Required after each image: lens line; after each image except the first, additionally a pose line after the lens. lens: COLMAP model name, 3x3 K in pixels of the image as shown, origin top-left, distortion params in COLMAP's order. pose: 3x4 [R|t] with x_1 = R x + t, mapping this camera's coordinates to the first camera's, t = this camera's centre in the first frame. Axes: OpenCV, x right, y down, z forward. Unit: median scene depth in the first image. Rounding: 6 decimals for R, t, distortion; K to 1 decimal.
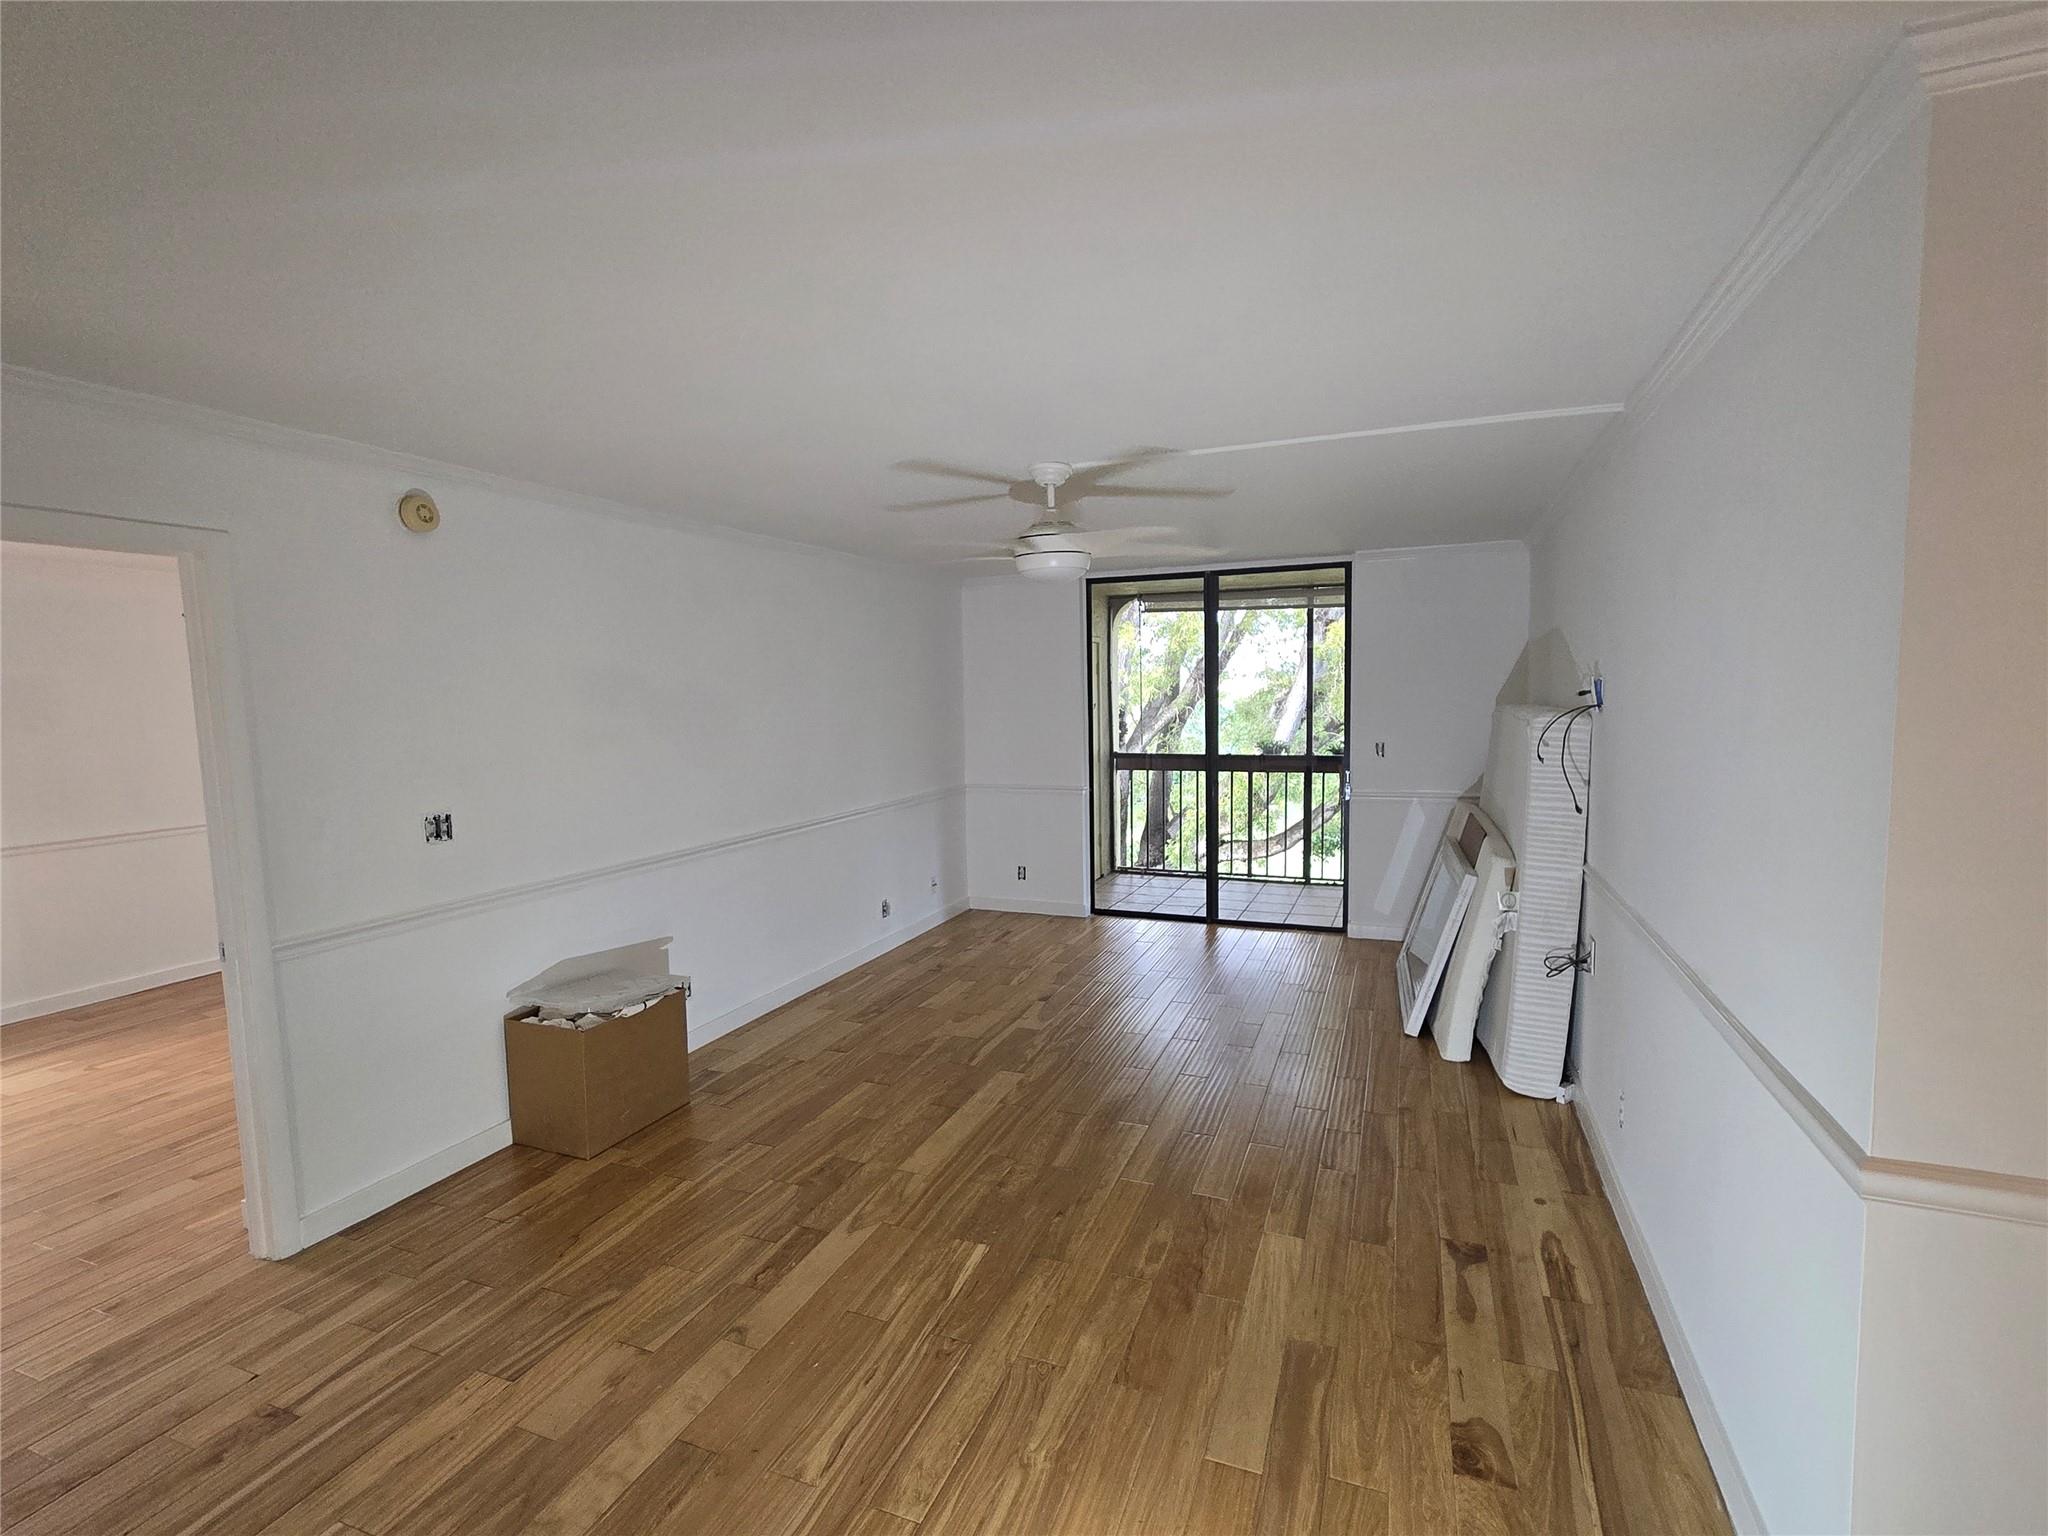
lens RADIAL K [[1027.0, 0, 1024.0], [0, 1027.0, 768.0], [0, 0, 1]] dist [-0.001705, 0.000851]
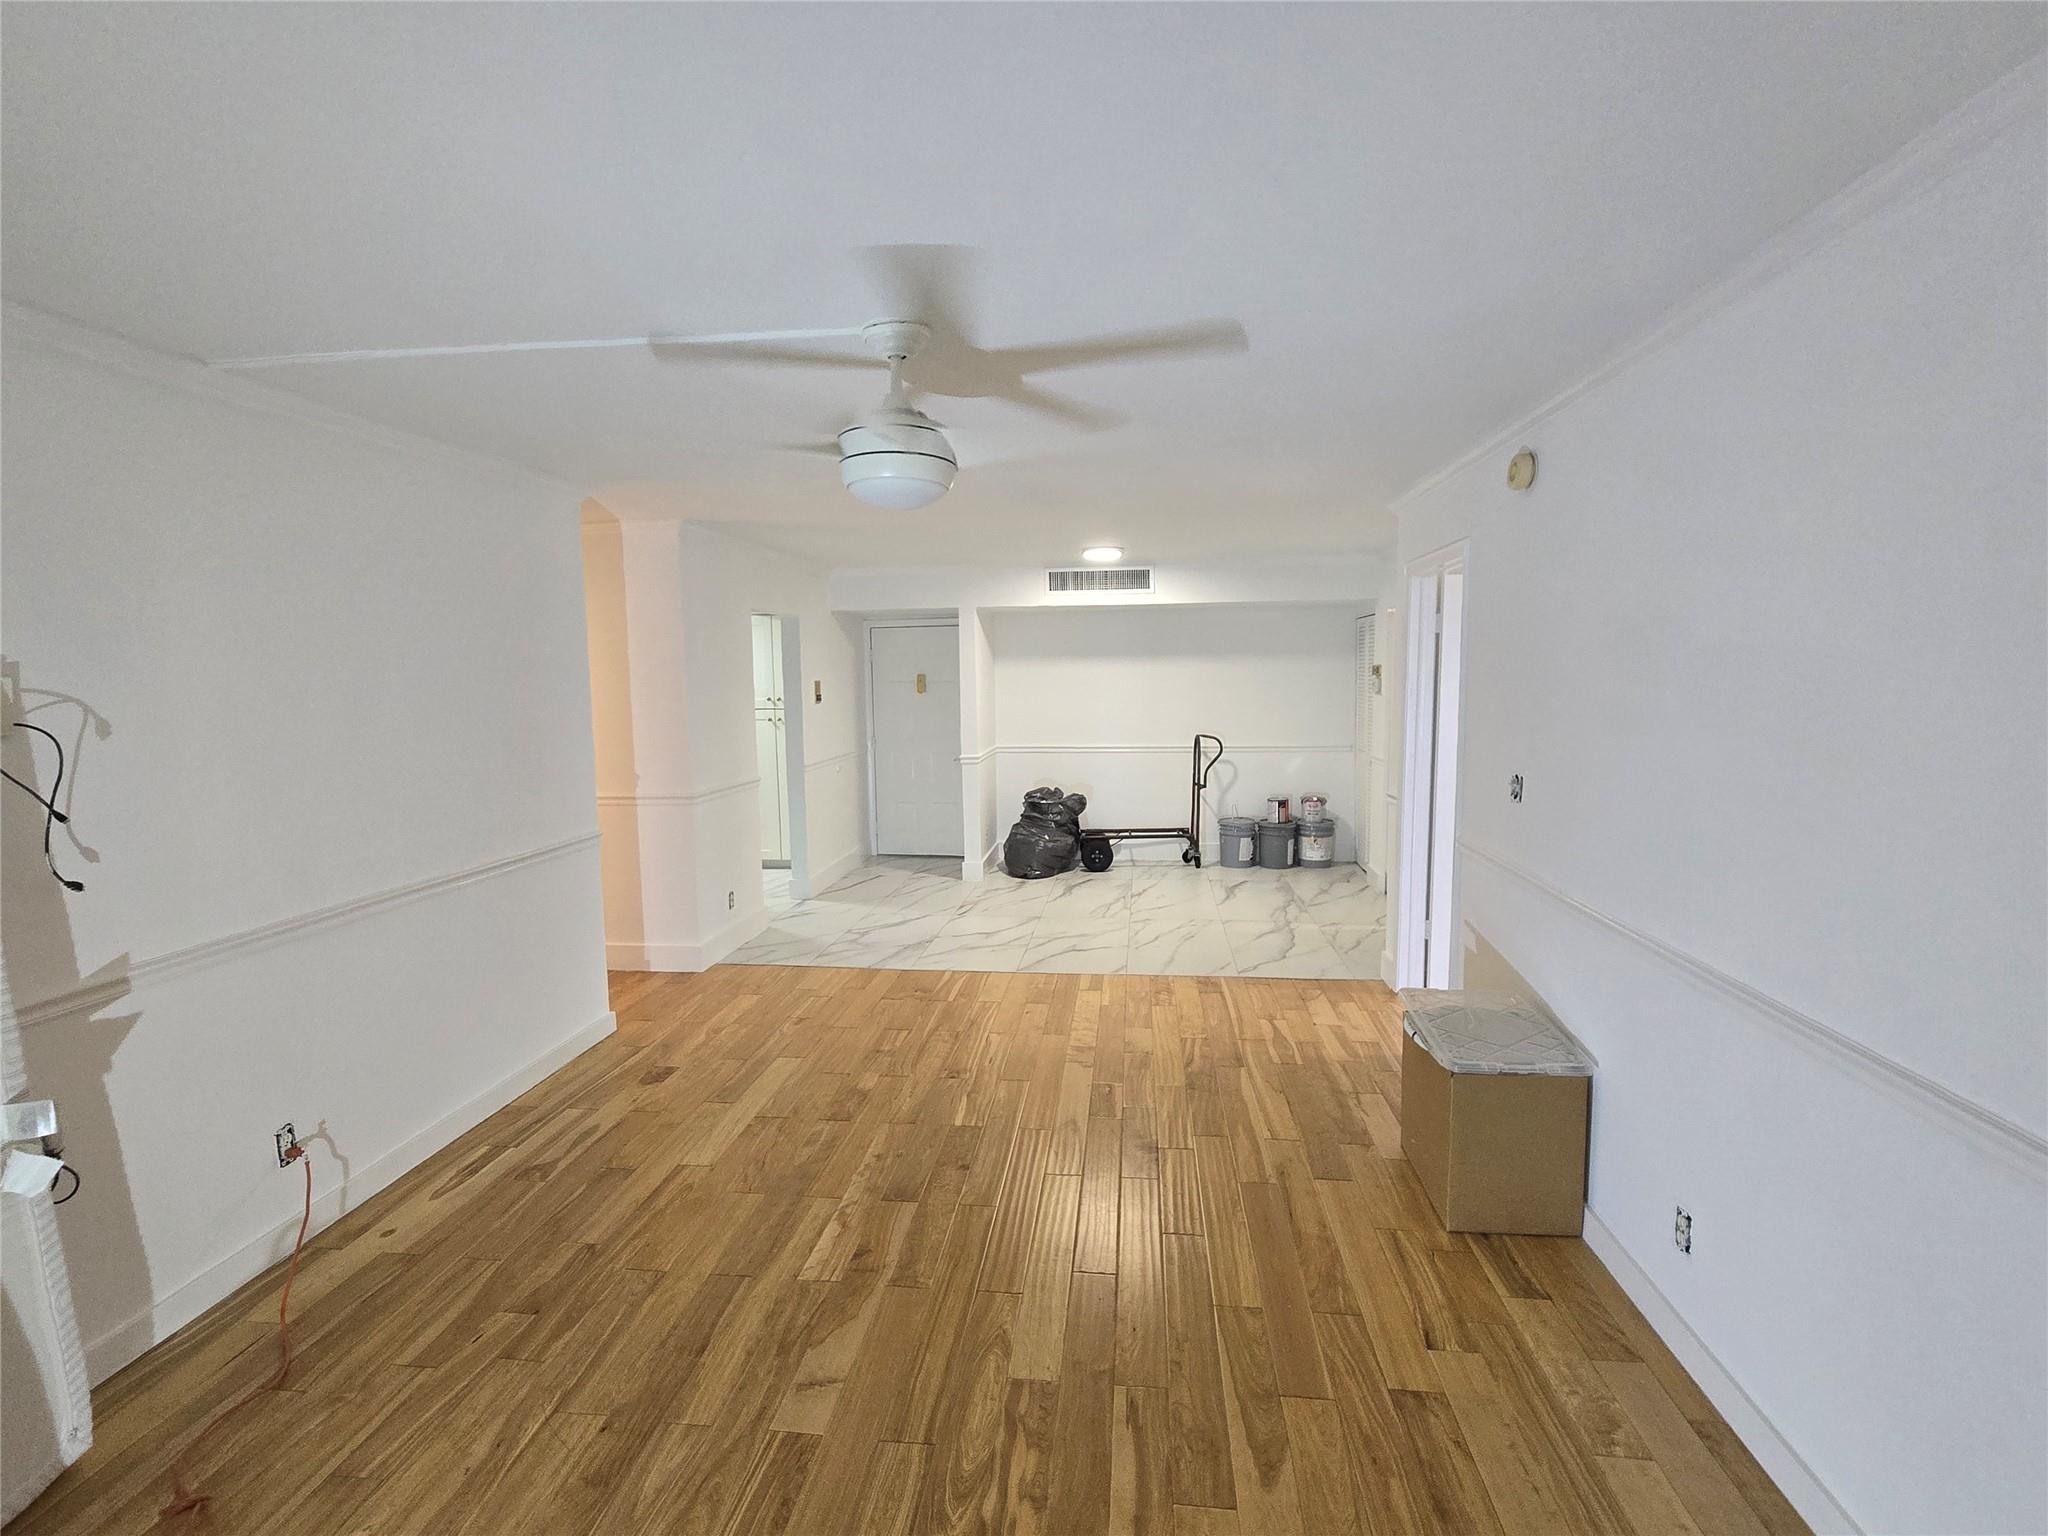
lens RADIAL K [[1027.0, 0, 1024.0], [0, 1027.0, 768.0], [0, 0, 1]] dist [-0.001705, 0.000851]
pose [[-0.969349, 0.055886, -0.239248, 0.153478], [0.013477, 0.984415, 0.175344, -0.165924], [0.245318, 0.166745, -0.954995, 2.153309]]
